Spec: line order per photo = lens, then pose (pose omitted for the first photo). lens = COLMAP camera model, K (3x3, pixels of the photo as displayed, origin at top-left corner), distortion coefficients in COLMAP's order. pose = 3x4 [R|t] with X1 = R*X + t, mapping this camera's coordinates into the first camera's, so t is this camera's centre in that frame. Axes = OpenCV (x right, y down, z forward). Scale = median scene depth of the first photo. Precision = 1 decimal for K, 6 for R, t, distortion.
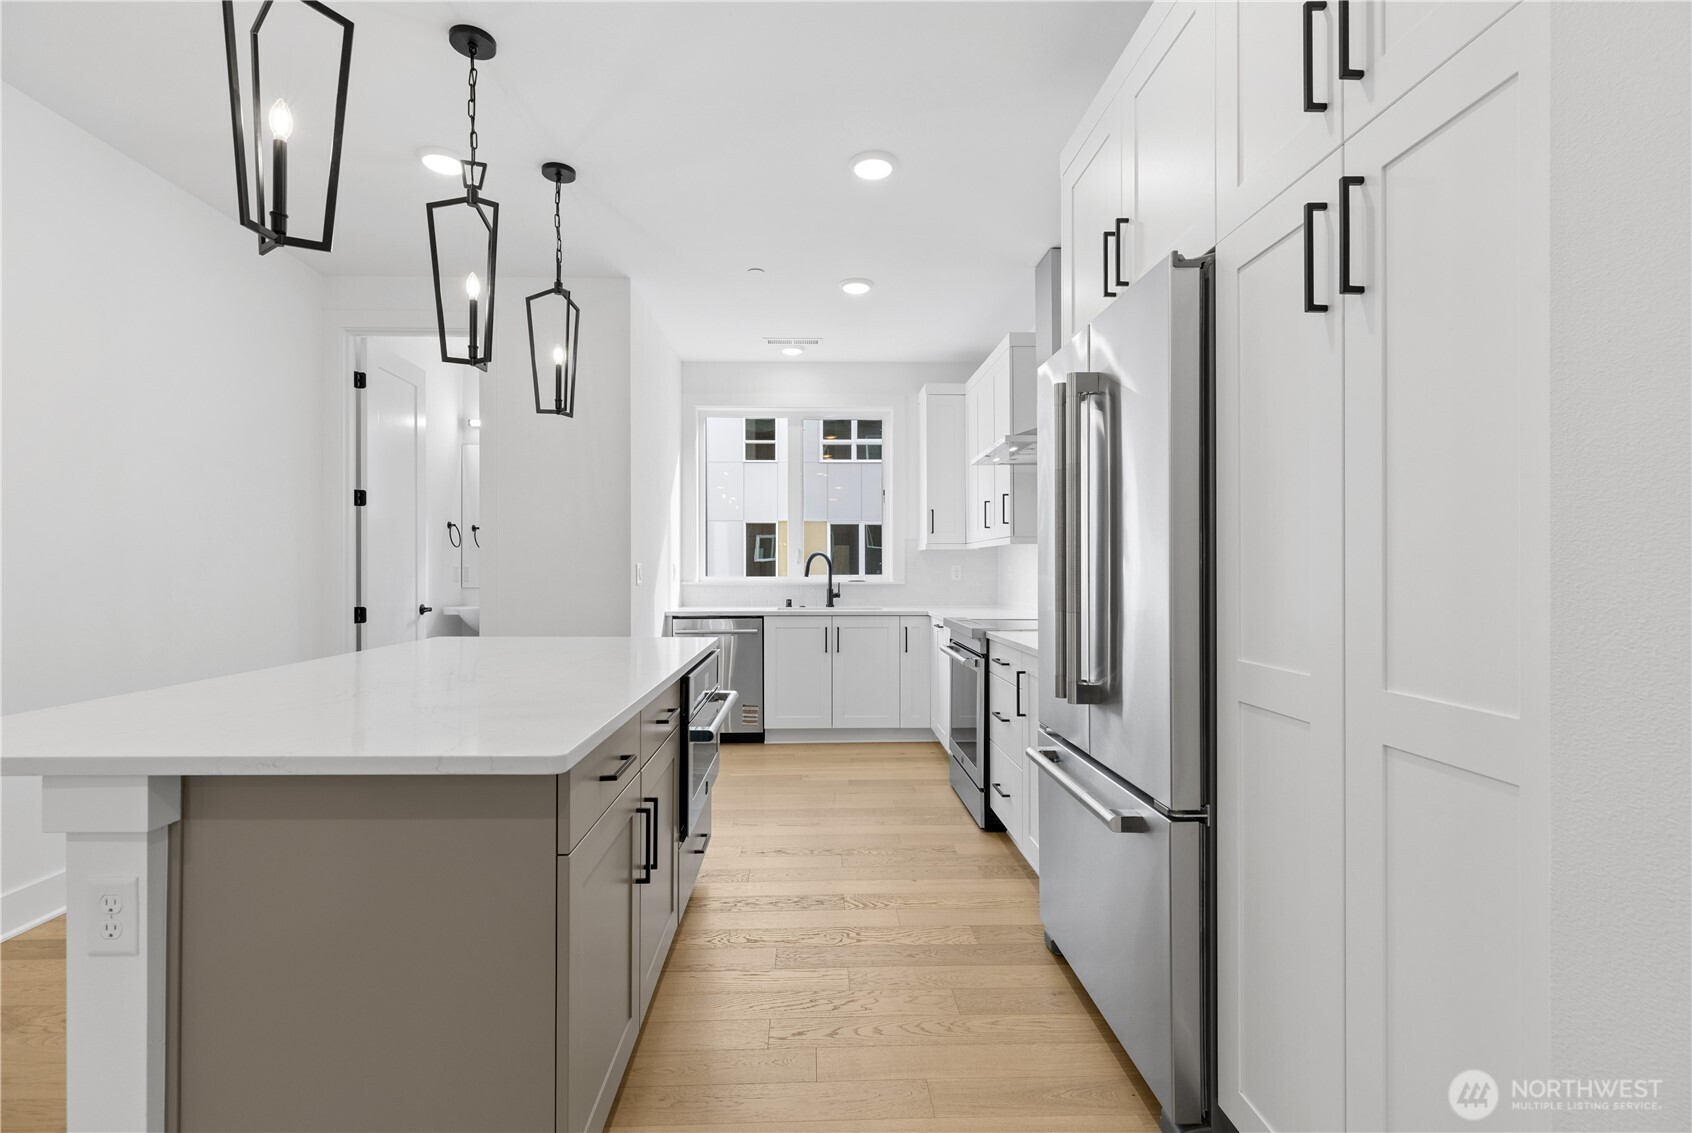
lens RADIAL K [[765.9, 0, 834.9], [0, 765.9, 566.9], [0, 0, 1]] dist [0.007210, -0.000907]
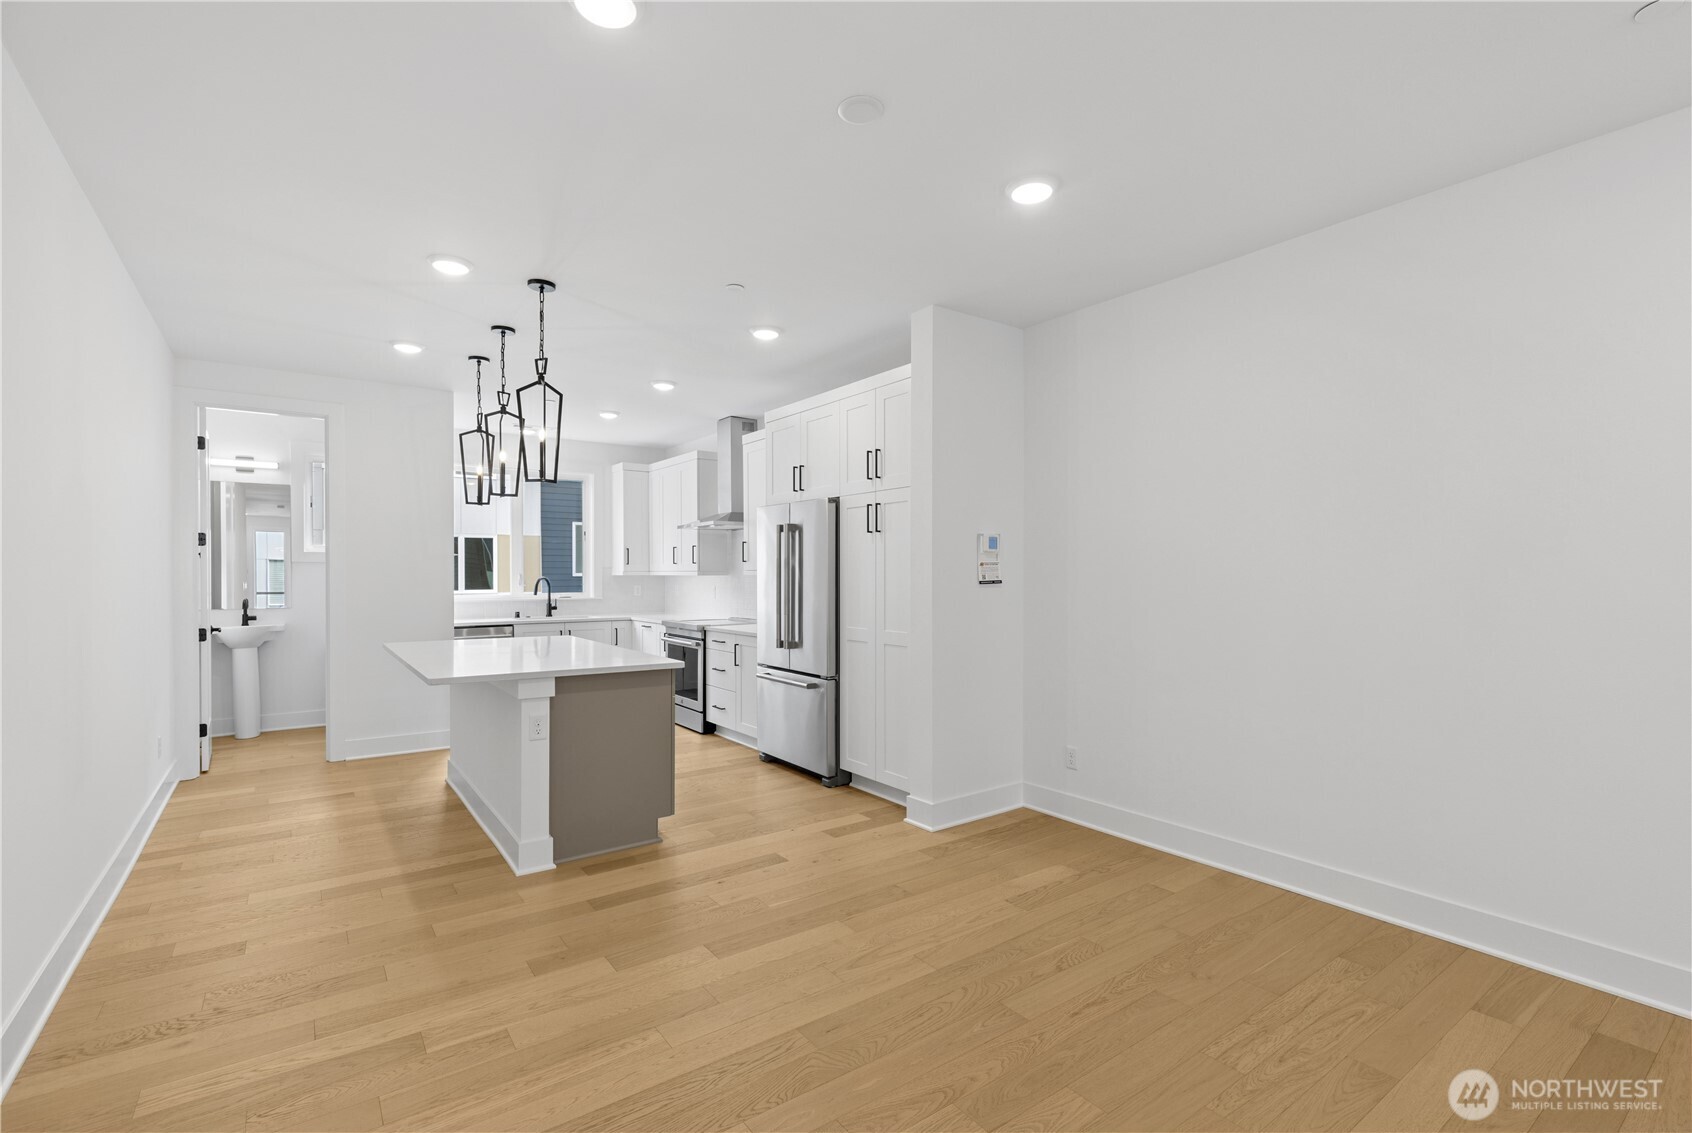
lens RADIAL K [[765.9, 0, 844.2], [0, 765.9, 577.9], [0, 0, 1]] dist [0.007210, -0.000907]
pose [[0.829693, -0.003997, 0.558205, -0.368954], [-0.001154, 0.999960, 0.008875, -0.032908], [-0.558218, -0.008007, 0.829656, -0.480144]]
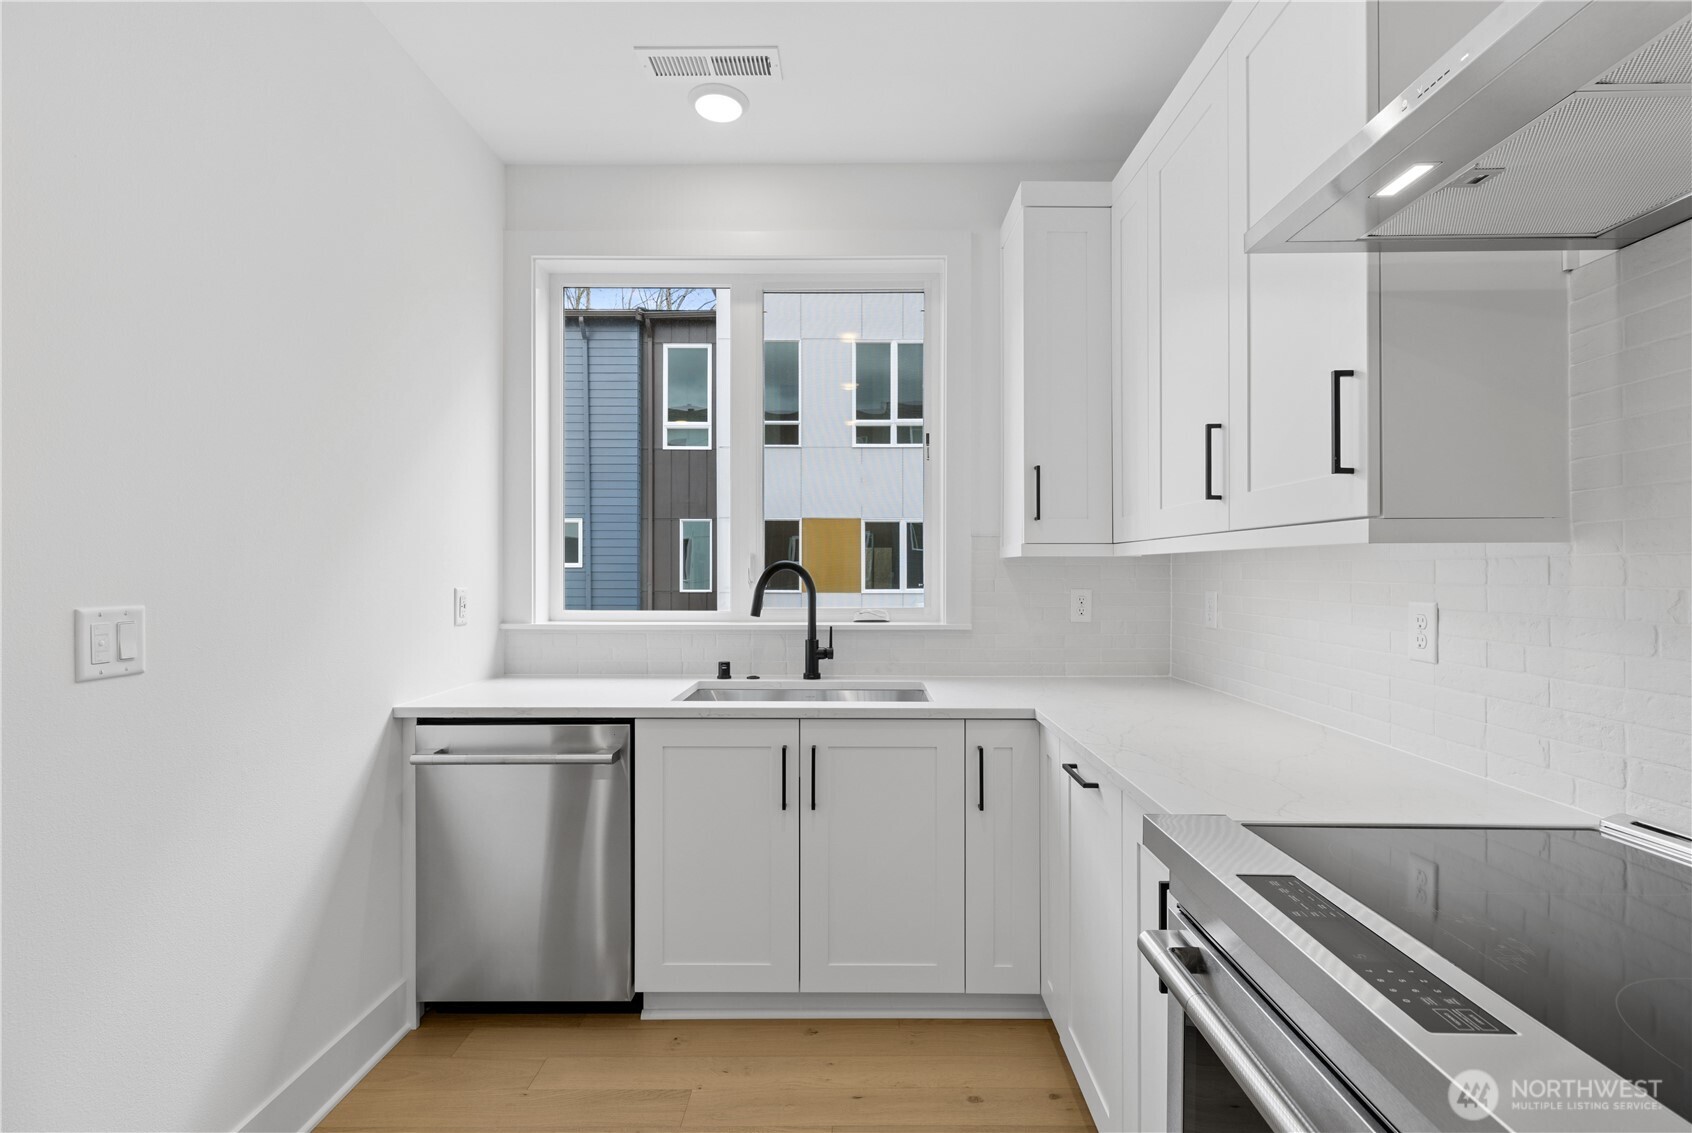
lens RADIAL K [[765.9, 0, 855.3], [0, 765.9, 569.4], [0, 0, 1]] dist [0.007210, -0.000907]
pose [[0.999434, 0.001840, -0.033580, 0.039721], [-0.001827, 0.999998, 0.000423, -0.016122], [0.033580, -0.000361, 0.999436, 0.588099]]
